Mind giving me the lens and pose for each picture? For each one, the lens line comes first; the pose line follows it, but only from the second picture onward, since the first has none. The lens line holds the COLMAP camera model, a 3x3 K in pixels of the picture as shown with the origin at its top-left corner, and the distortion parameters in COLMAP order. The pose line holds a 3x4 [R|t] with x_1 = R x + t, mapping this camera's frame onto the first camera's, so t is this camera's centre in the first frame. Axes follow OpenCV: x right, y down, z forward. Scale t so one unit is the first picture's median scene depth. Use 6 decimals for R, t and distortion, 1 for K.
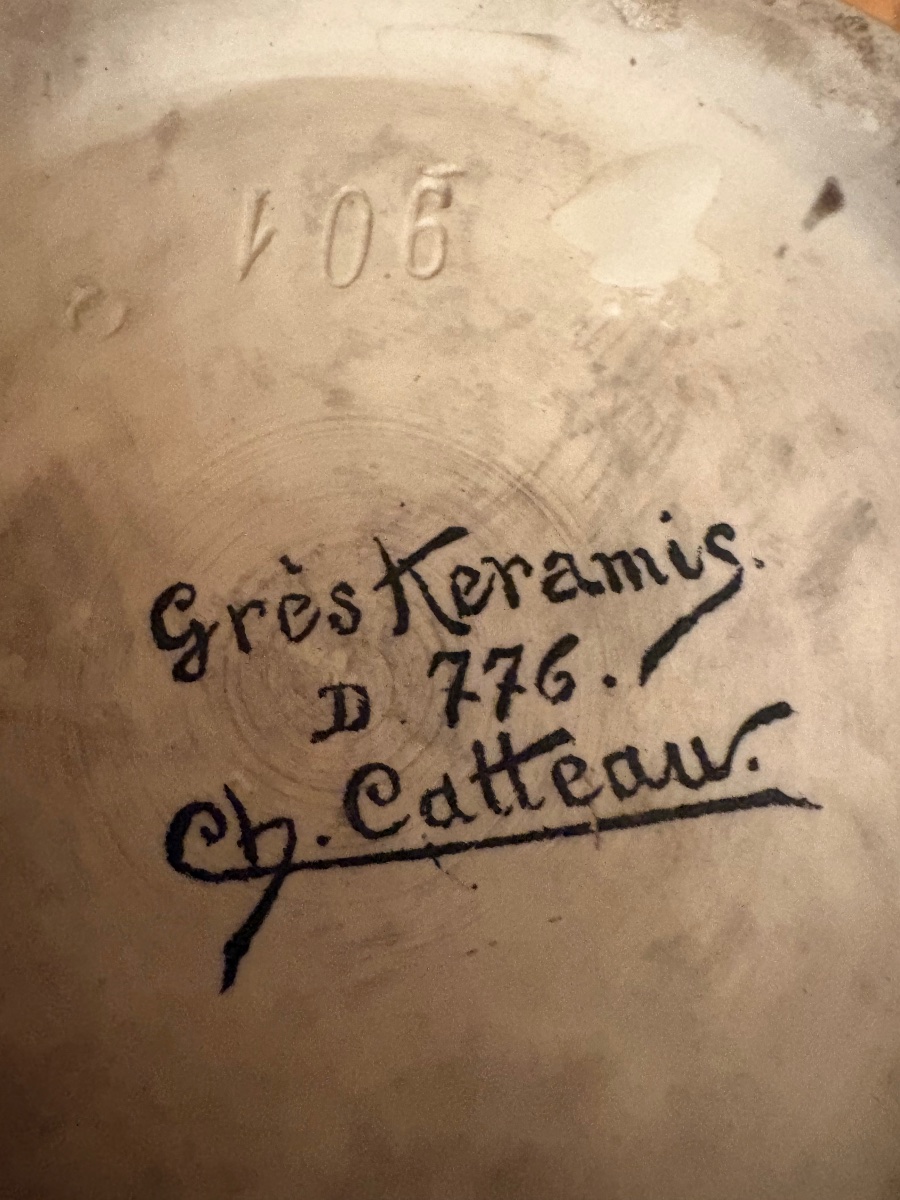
lens RADIAL K [[1114.3, 0, 447.9], [0, 1114.3, 599.9], [0, 0, 1]] dist [0.000640, 0.000000]
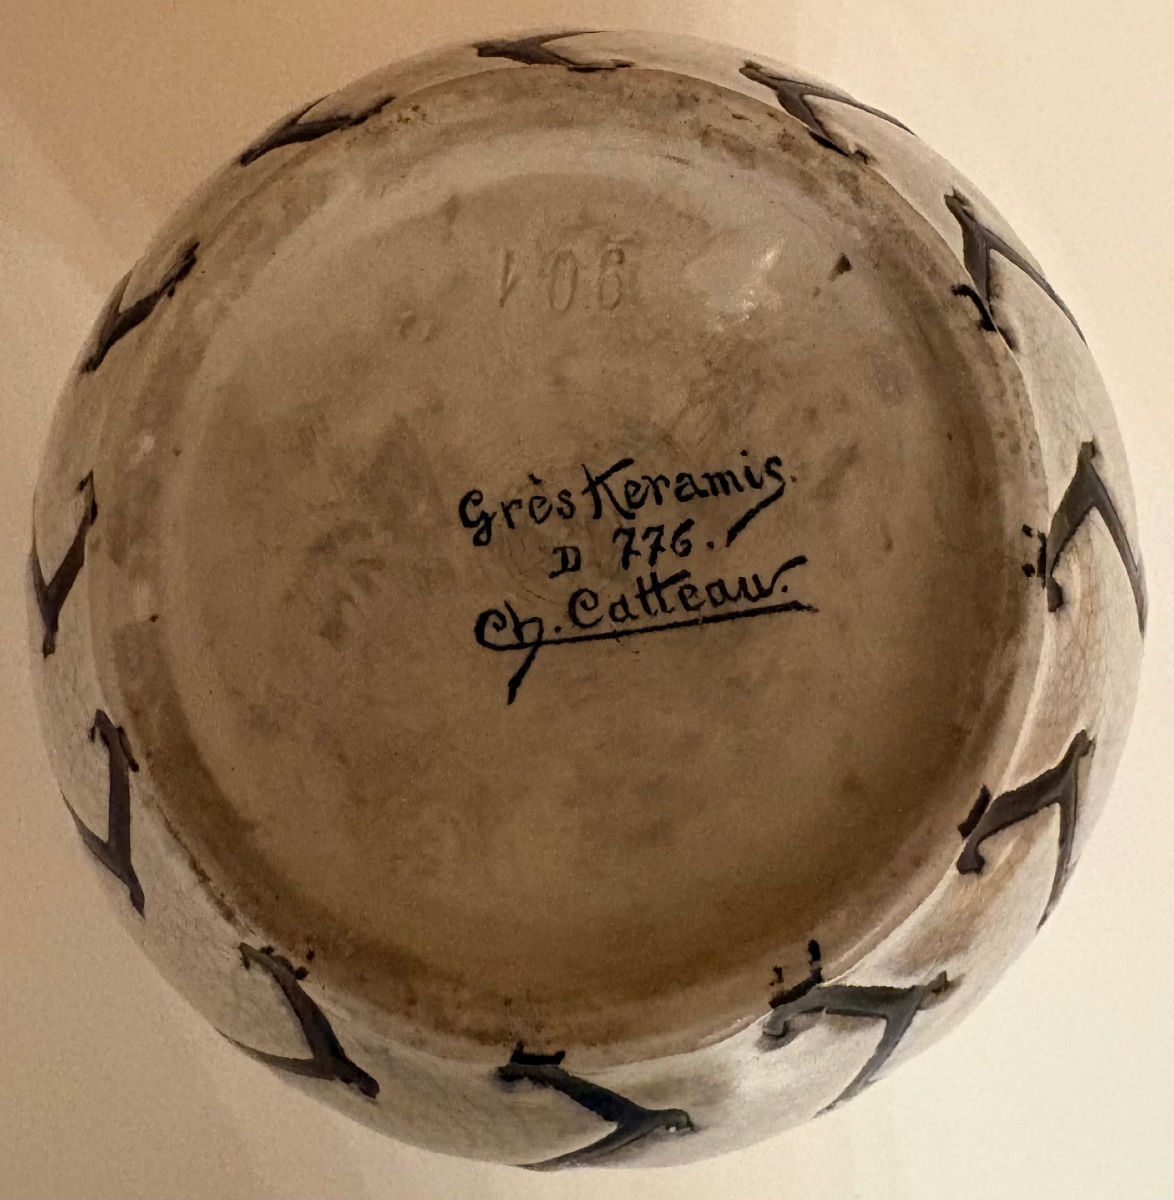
lens RADIAL K [[1387.7, 0, 589.3], [0, 1387.7, 596.0], [0, 0, 1]] dist [-0.086045, 0.000000]
pose [[0.999887, -0.003420, -0.014663, -0.022231], [0.005455, 0.989980, 0.141103, -0.163505], [0.014033, -0.141167, 0.989886, -1.257004]]
